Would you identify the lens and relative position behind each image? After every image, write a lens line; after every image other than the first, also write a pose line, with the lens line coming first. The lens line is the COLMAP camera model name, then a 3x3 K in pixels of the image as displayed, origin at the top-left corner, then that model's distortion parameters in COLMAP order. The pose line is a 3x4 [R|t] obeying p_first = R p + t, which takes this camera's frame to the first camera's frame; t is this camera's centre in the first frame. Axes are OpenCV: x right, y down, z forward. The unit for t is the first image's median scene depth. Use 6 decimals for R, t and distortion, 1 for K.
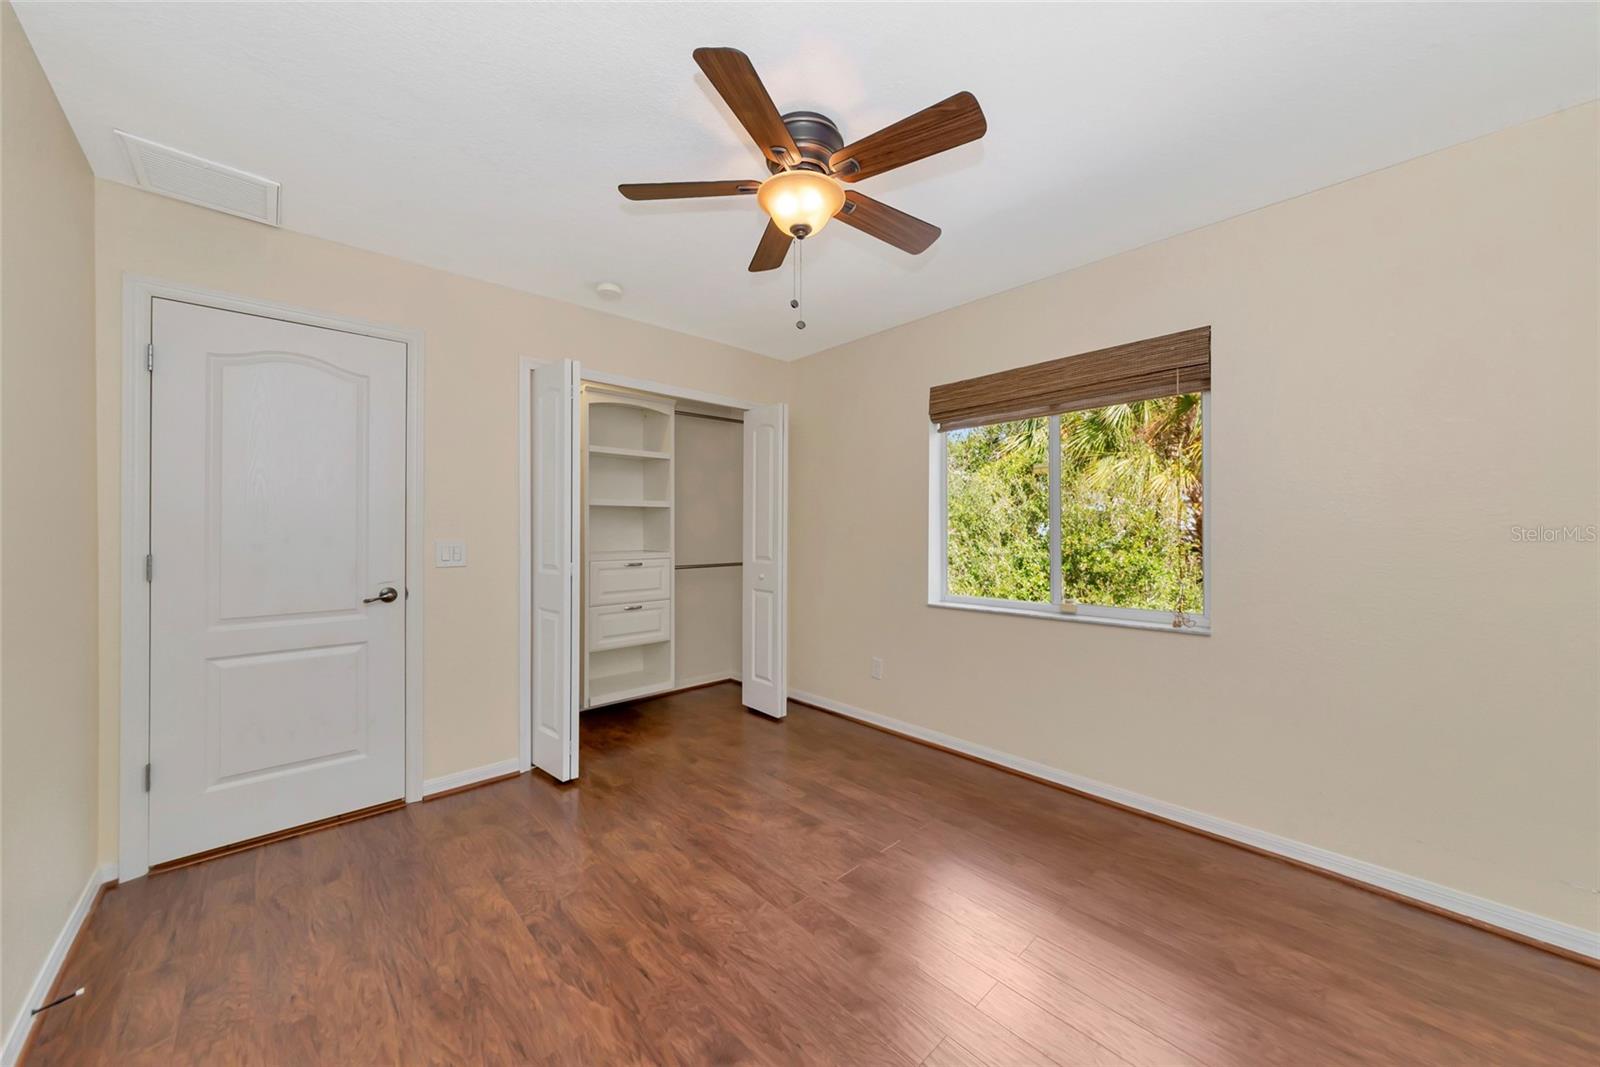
lens RADIAL K [[568.9, 0, 799.9], [0, 568.9, 528.5], [0, 0, 1]] dist [0.016198, 0.000146]
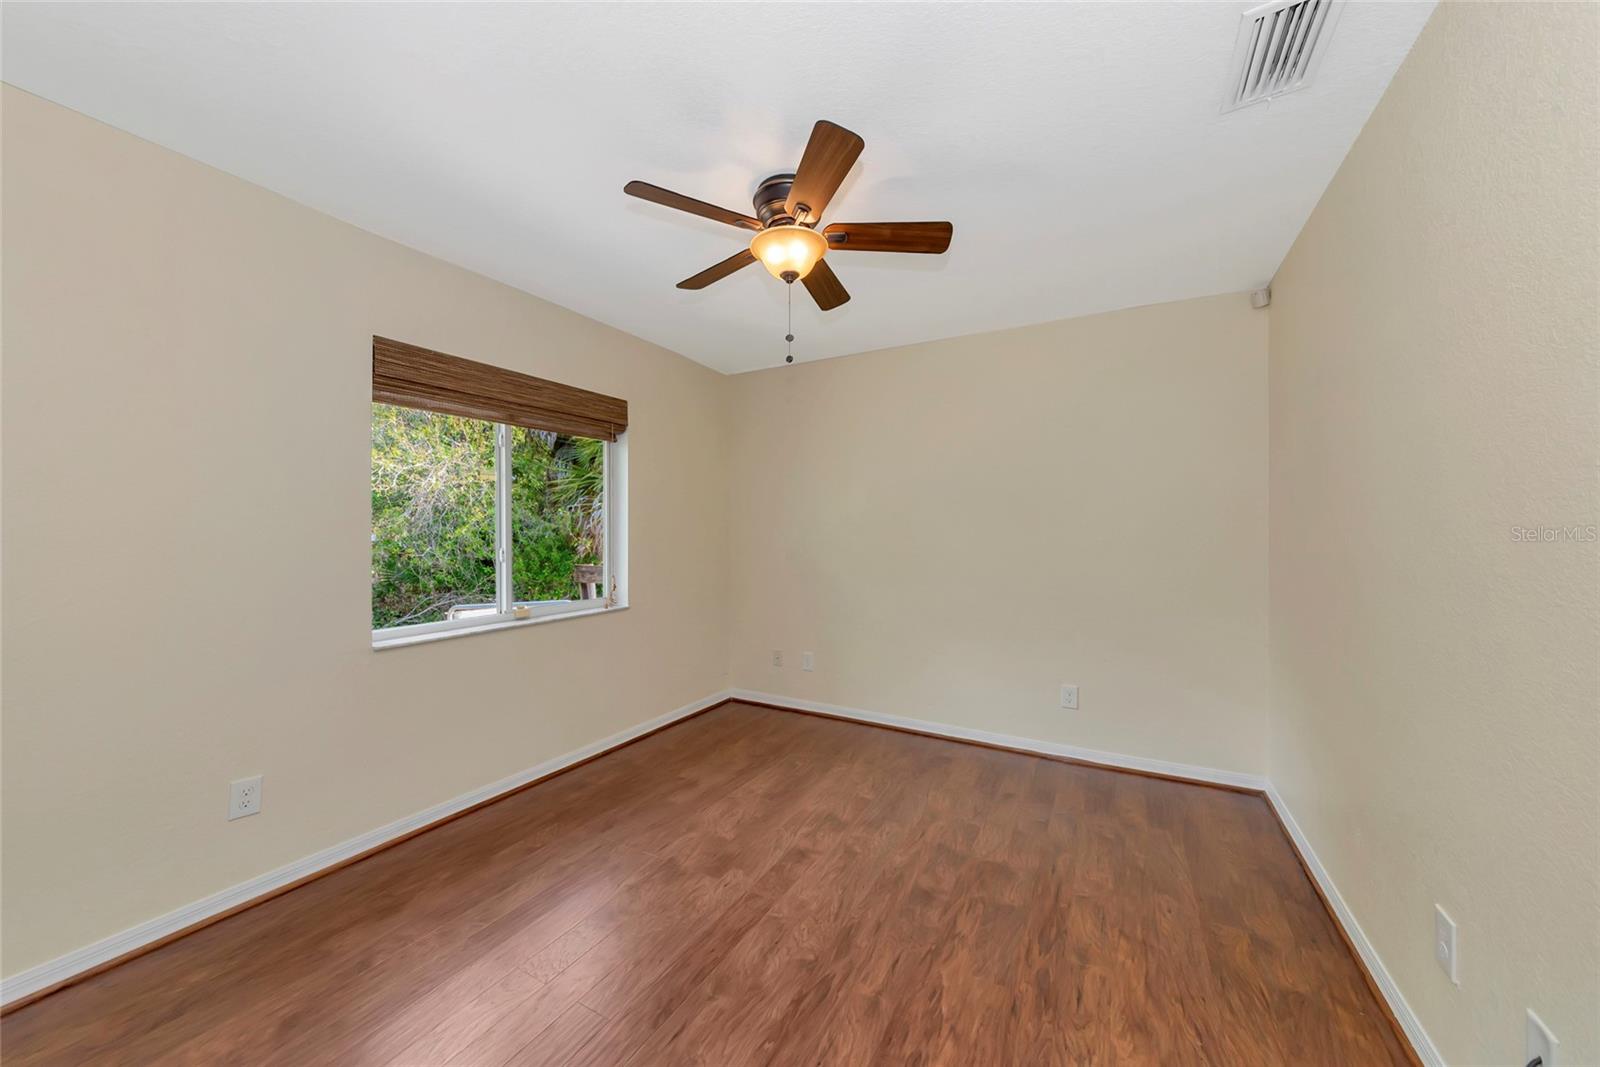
lens RADIAL K [[568.9, 0, 799.9], [0, 568.9, 528.5], [0, 0, 1]] dist [0.016198, 0.000146]
pose [[-0.294300, 0.013408, 0.955619, -0.980003], [0.003626, 0.999910, -0.012912, -0.000676], [-0.955706, -0.000335, -0.294322, 1.178565]]
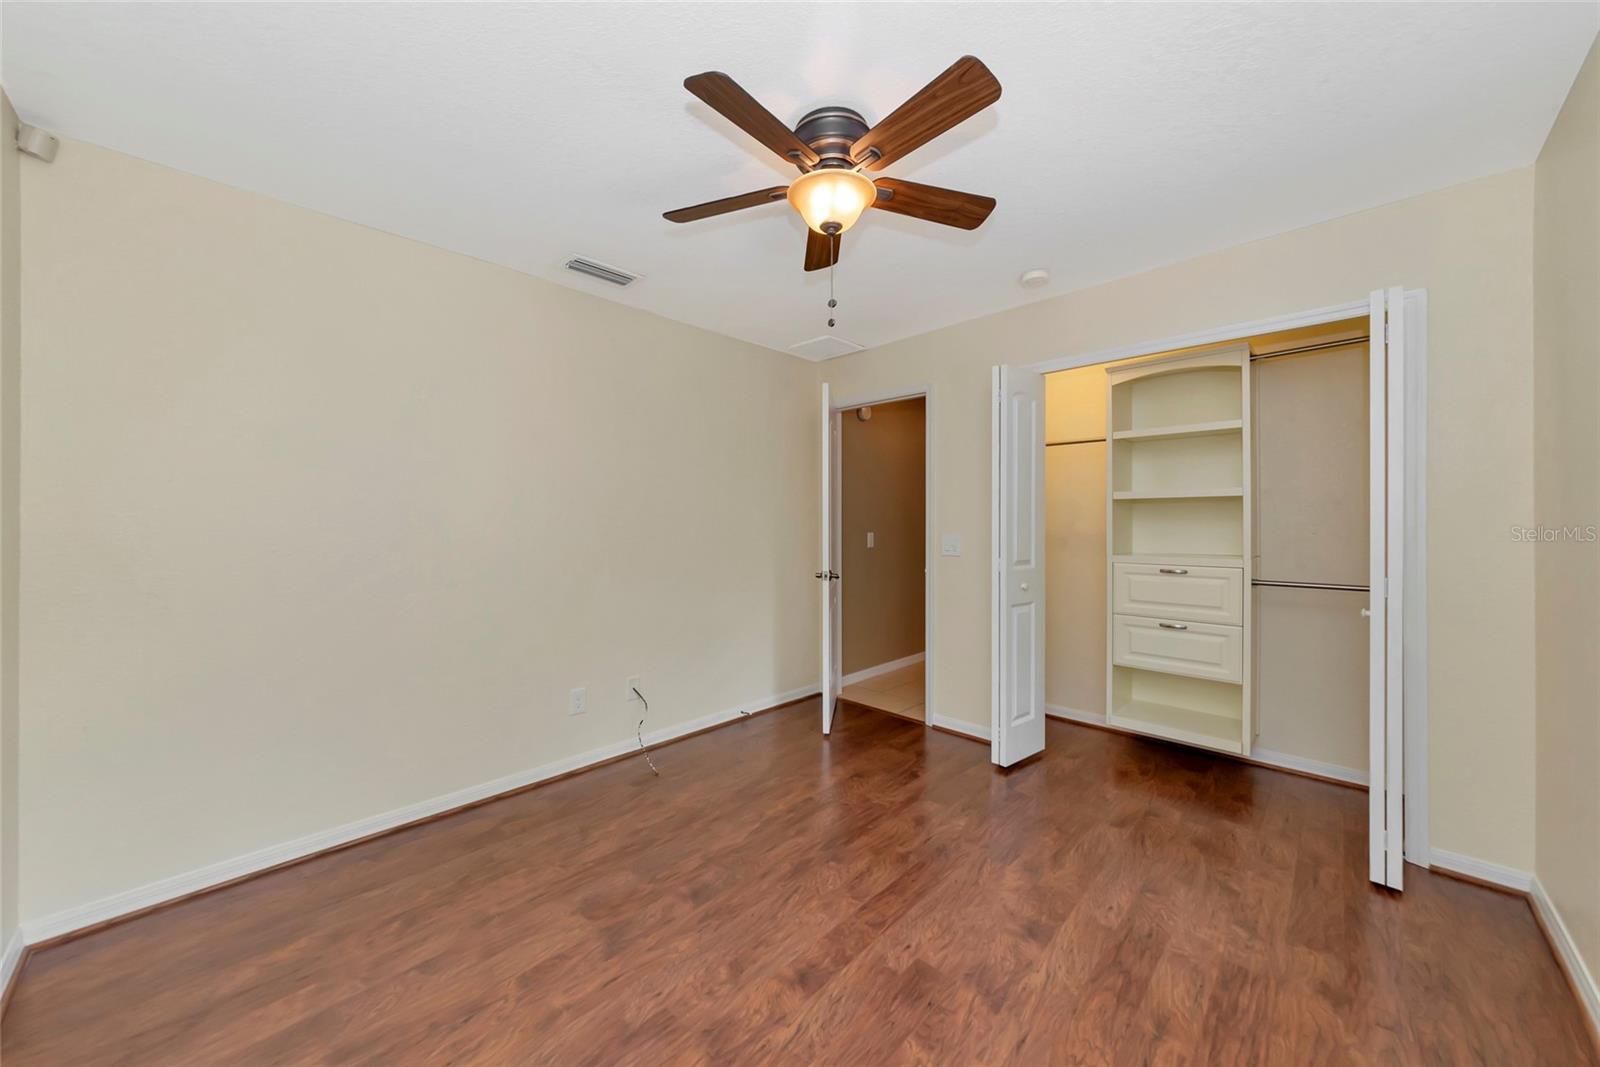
lens RADIAL K [[576.4, 0, 791.3], [0, 576.4, 533.1], [0, 0, 1]] dist [-0.000119, -0.000073]
pose [[0.040874, 0.015045, -0.999051, 0.878150], [-0.002885, 0.999884, 0.014940, -0.001960], [0.999160, 0.002272, 0.040912, 0.795004]]
